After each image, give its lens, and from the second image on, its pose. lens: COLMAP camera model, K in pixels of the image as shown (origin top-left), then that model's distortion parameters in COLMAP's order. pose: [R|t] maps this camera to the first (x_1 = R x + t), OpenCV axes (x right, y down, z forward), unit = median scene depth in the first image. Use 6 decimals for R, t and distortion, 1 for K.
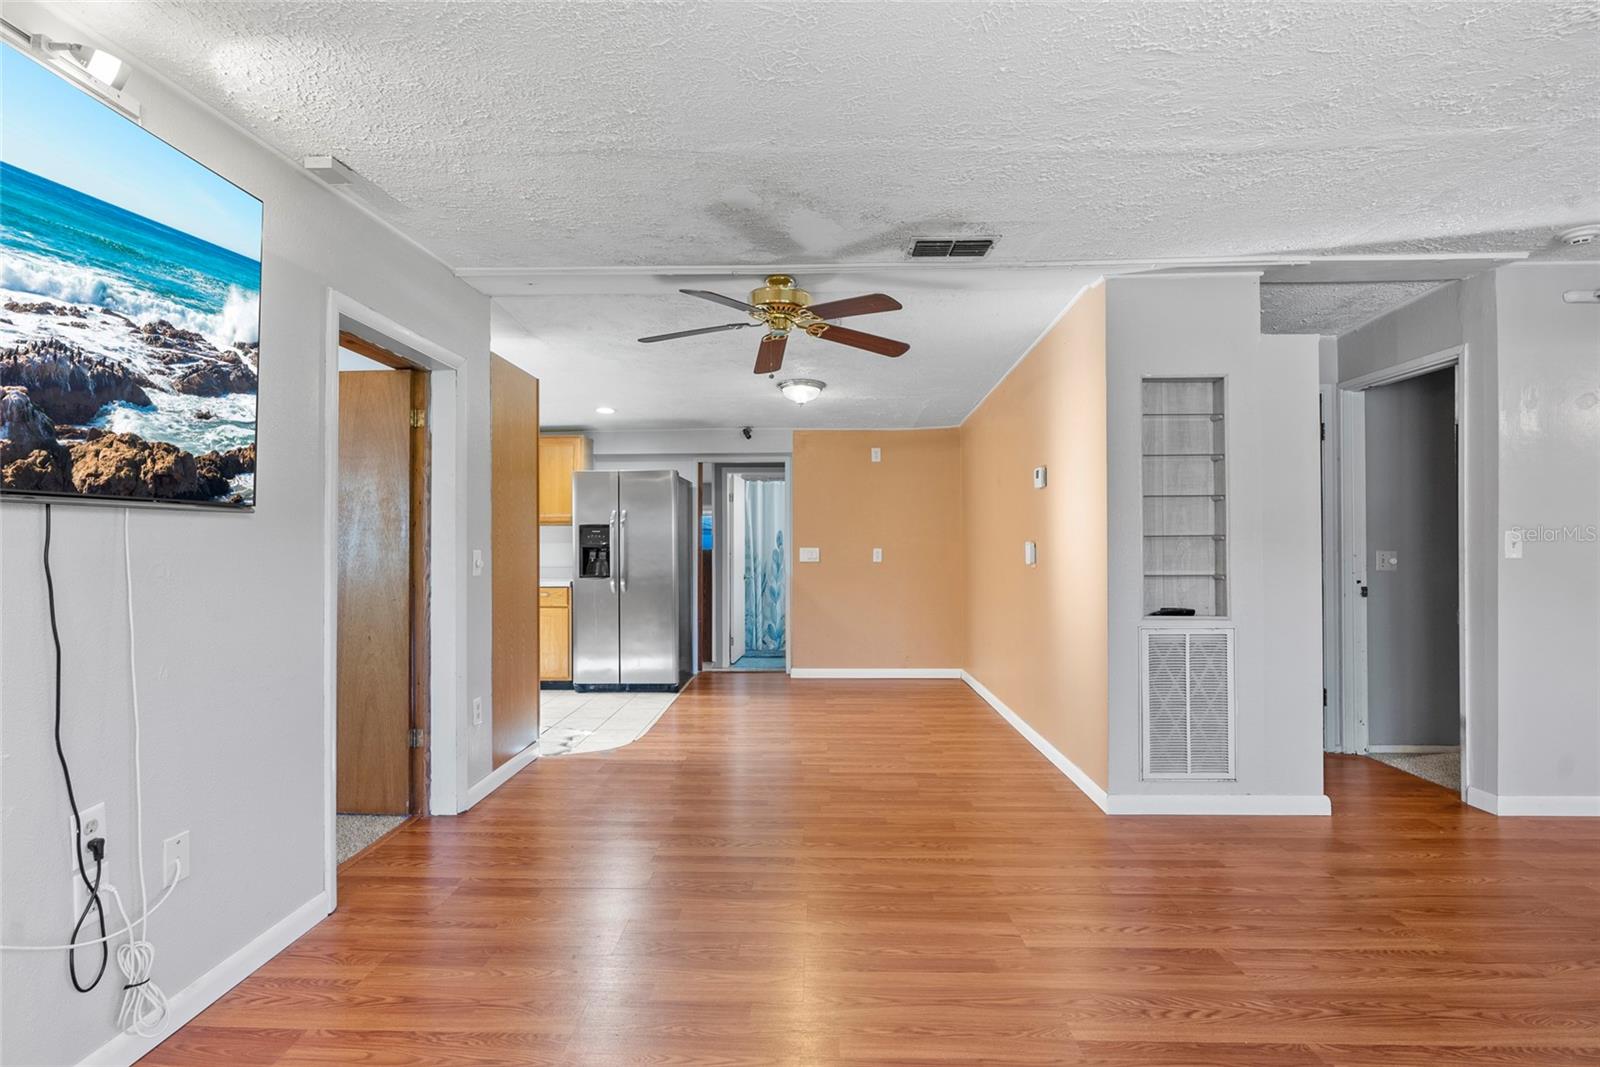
lens RADIAL K [[734.7, 0, 793.8], [0, 734.7, 534.6], [0, 0, 1]] dist [-0.002262, 0.000286]
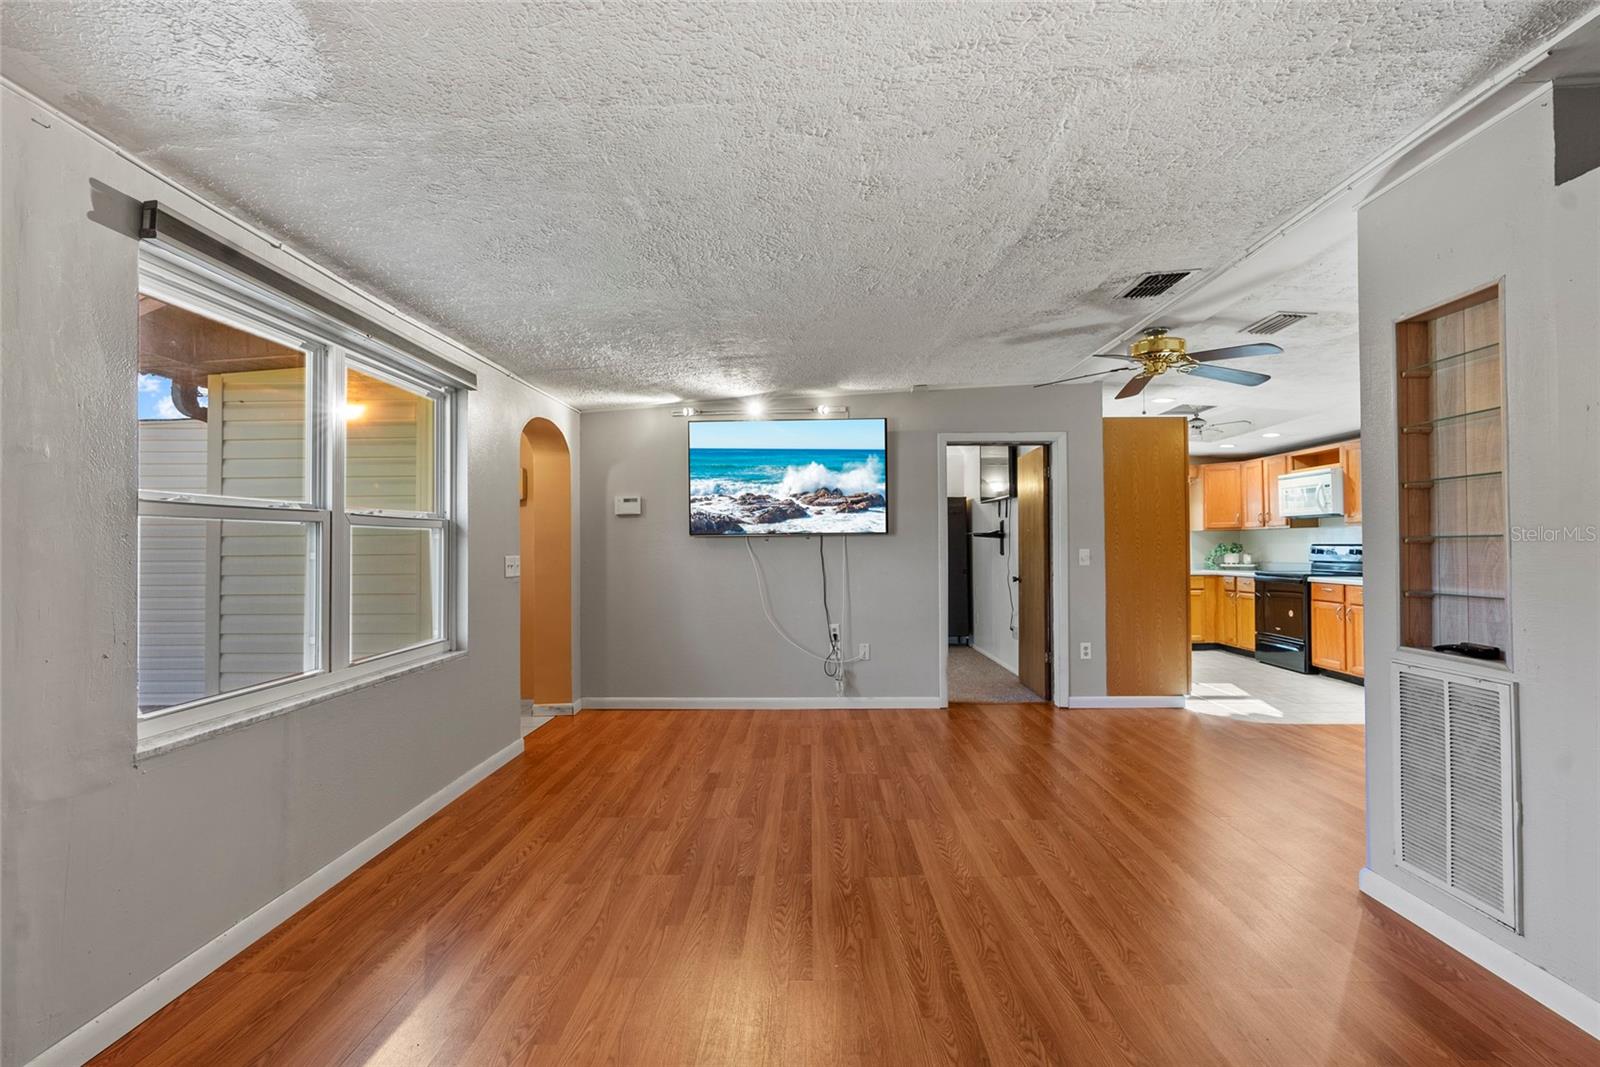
lens RADIAL K [[707.8, 0, 805.8], [0, 707.8, 538.1], [0, 0, 1]] dist [-0.002651, 0.000500]
pose [[0.029600, -0.006719, -0.999539, 1.185187], [0.024941, 0.999671, -0.005981, -0.008439], [0.999251, -0.024753, 0.029758, 0.389783]]
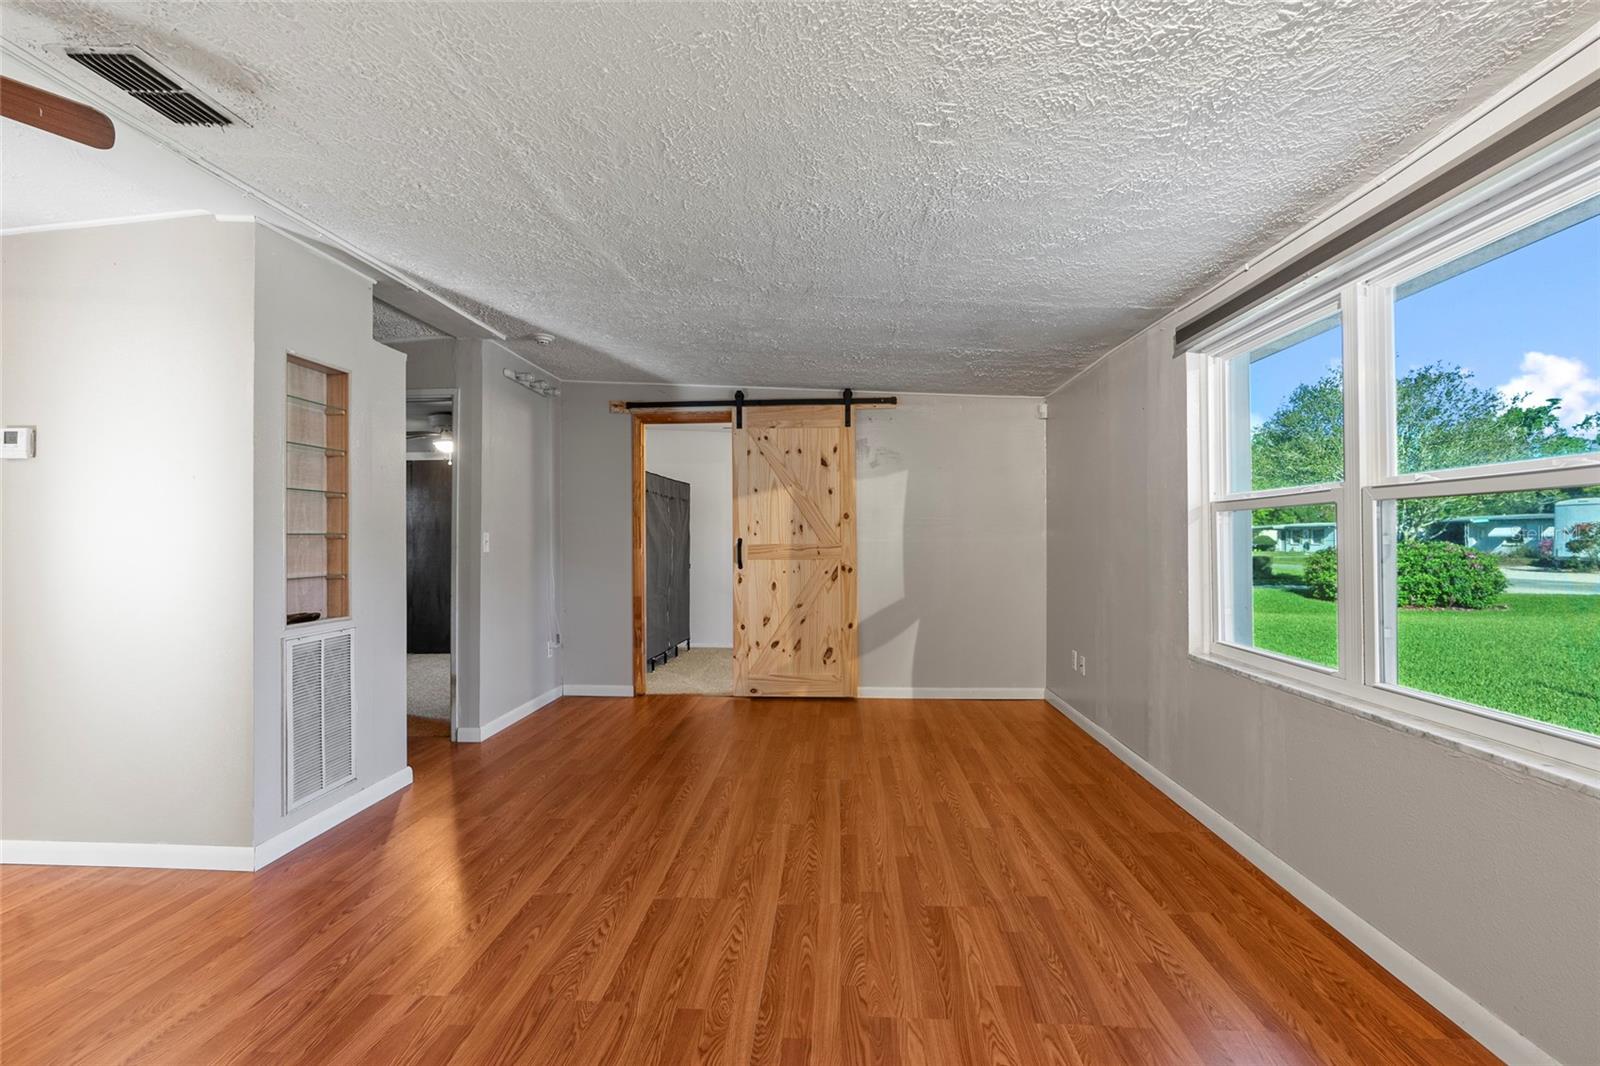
lens RADIAL K [[734.7, 0, 793.8], [0, 734.7, 534.1], [0, 0, 1]] dist [-0.002262, 0.000286]
pose [[0.027062, 0.008382, 0.999599, -0.384802], [-0.014472, 0.999863, -0.007992, 0.000204], [-0.999529, -0.014250, 0.027179, 0.379670]]
